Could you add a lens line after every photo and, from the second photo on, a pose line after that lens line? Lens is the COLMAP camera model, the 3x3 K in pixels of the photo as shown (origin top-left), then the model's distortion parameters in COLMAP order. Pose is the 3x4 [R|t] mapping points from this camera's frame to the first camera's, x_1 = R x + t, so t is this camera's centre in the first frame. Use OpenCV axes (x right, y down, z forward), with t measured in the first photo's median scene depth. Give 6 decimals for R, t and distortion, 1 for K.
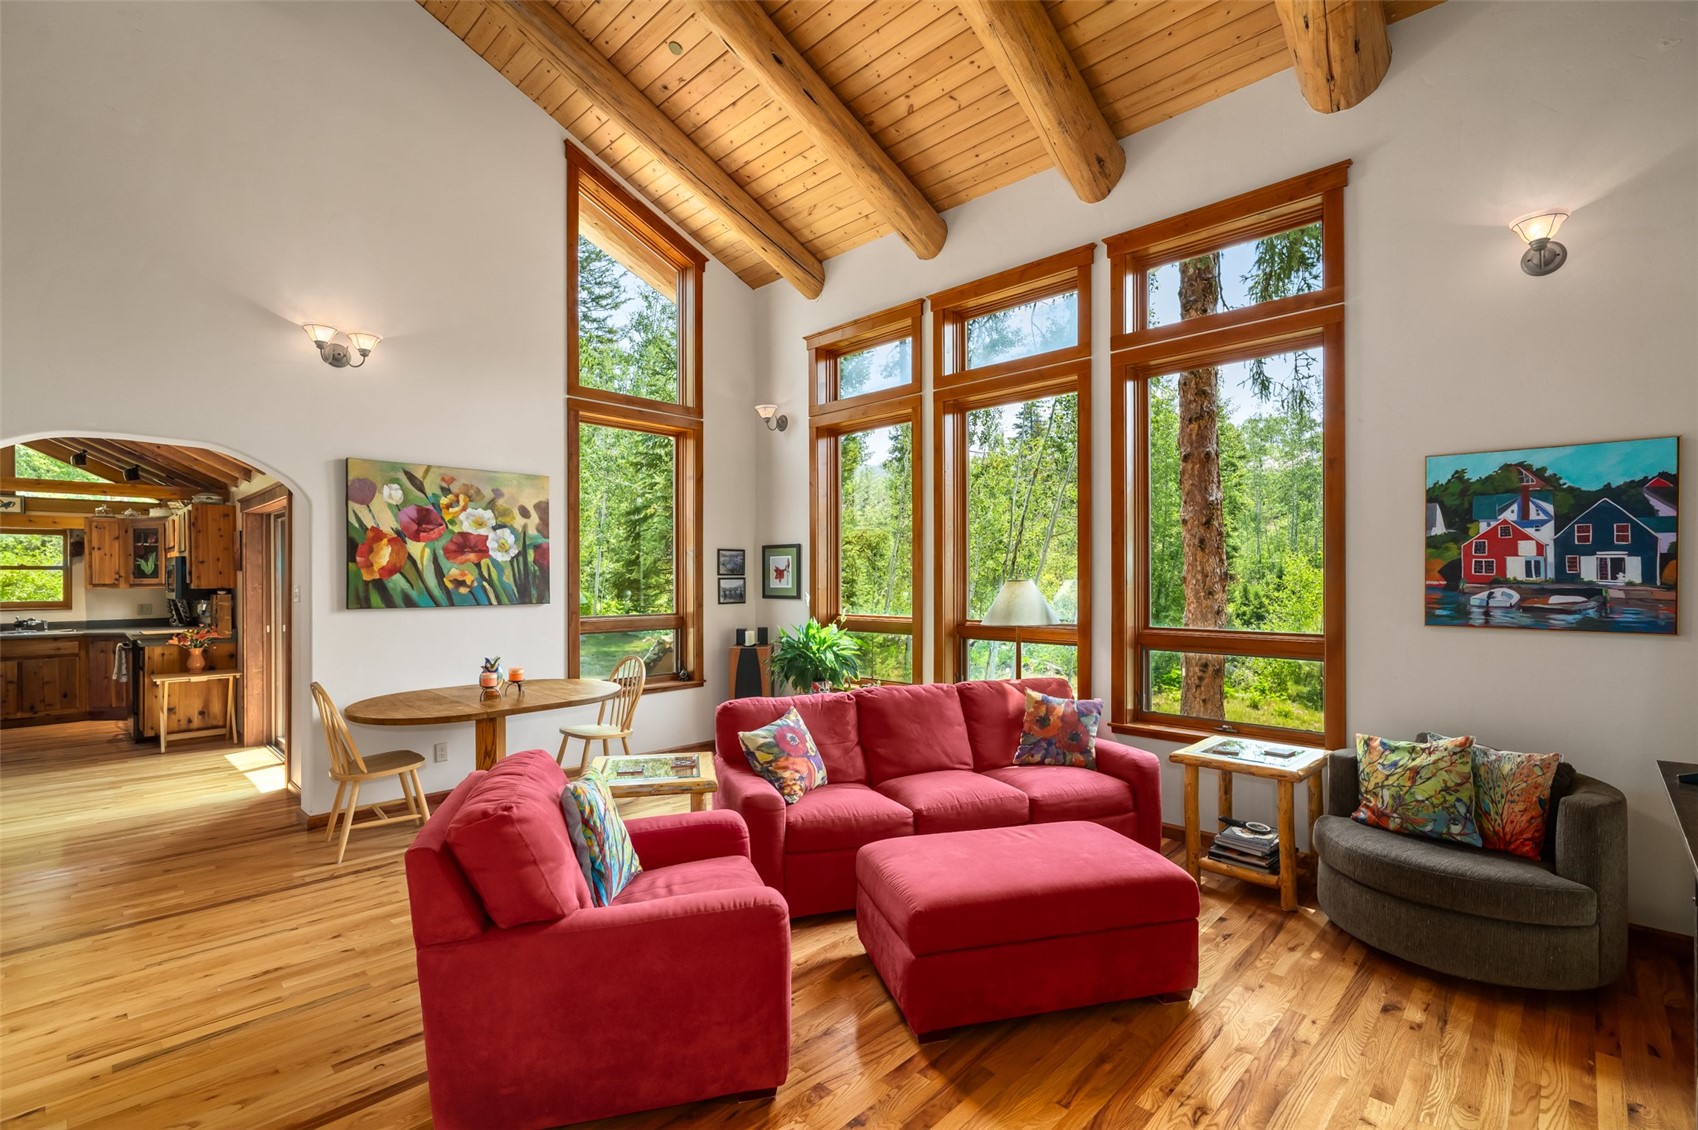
lens RADIAL K [[752.9, 0, 853.7], [0, 752.9, 575.4], [0, 0, 1]] dist [0.004577, 0.000693]
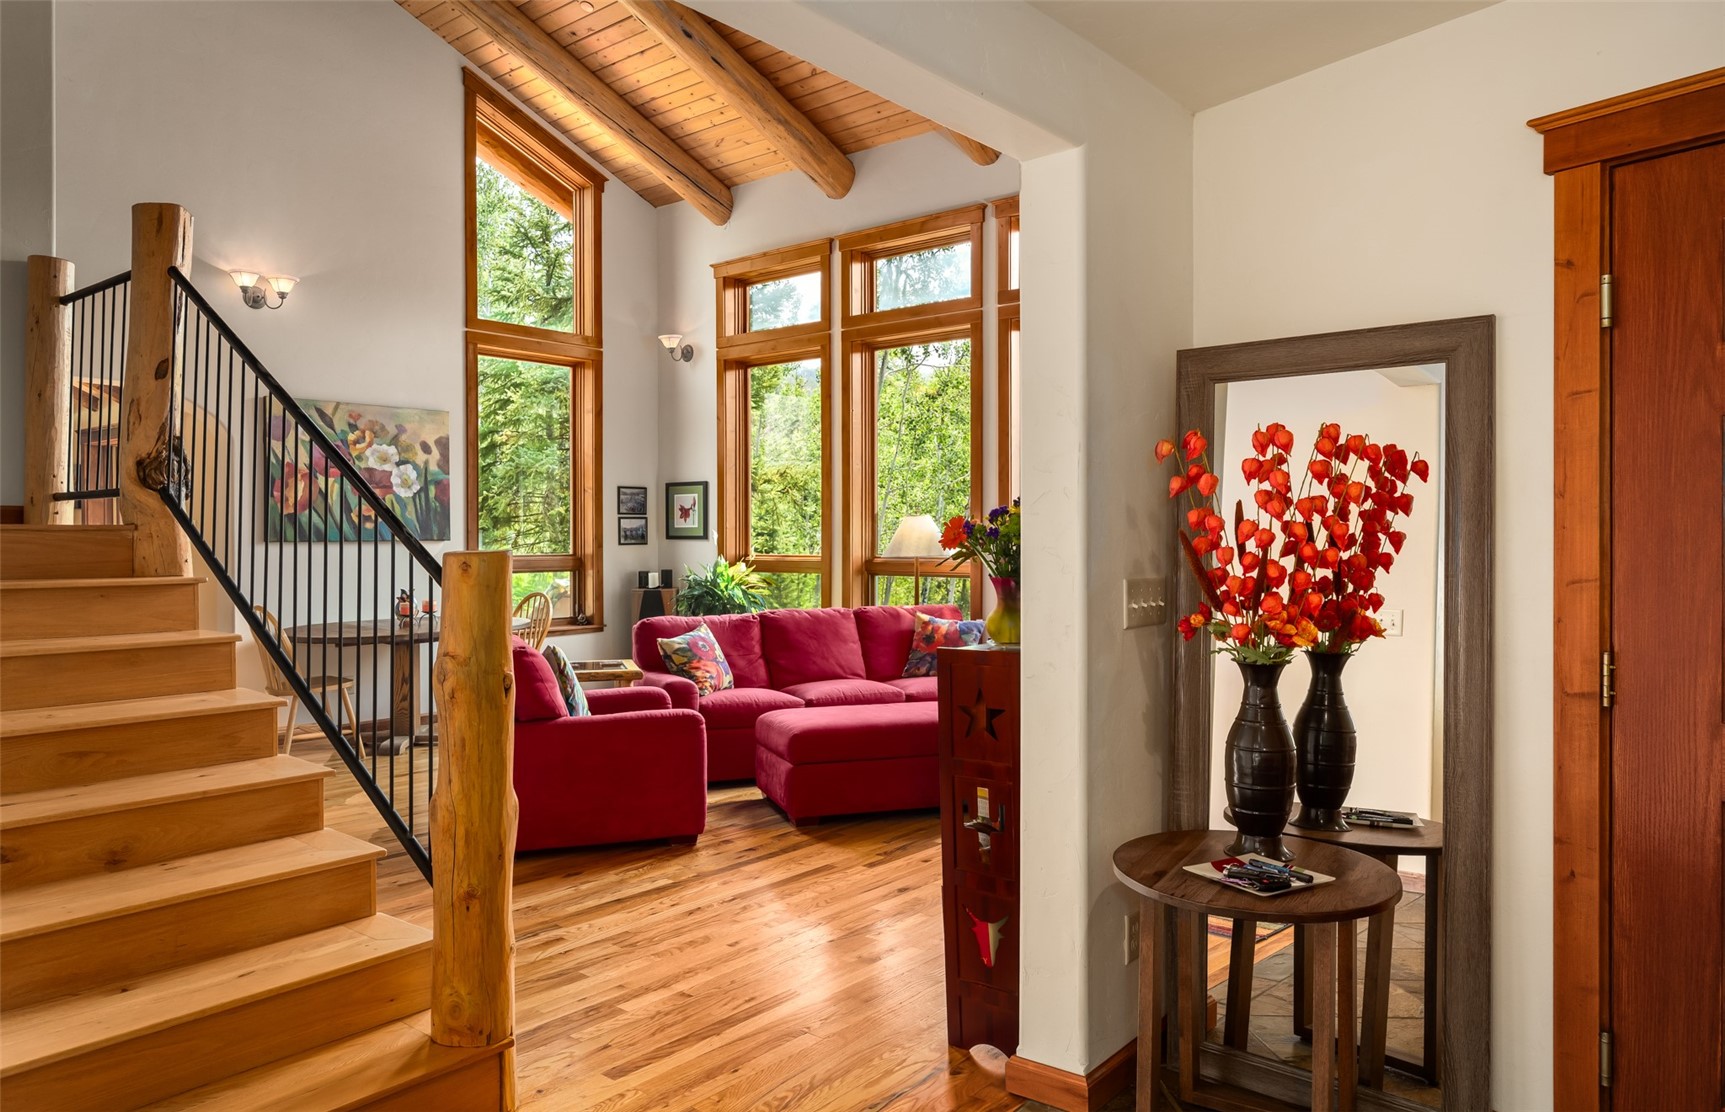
lens RADIAL K [[1155.3, 0, 934.5], [0, 1155.3, 522.8], [0, 0, 1]] dist [0.003669, -0.001649]
pose [[0.991667, -0.001411, 0.128820, 0.029716], [0.002534, 0.999960, -0.008557, 0.027721], [-0.128803, 0.008812, 0.991631, -0.559699]]
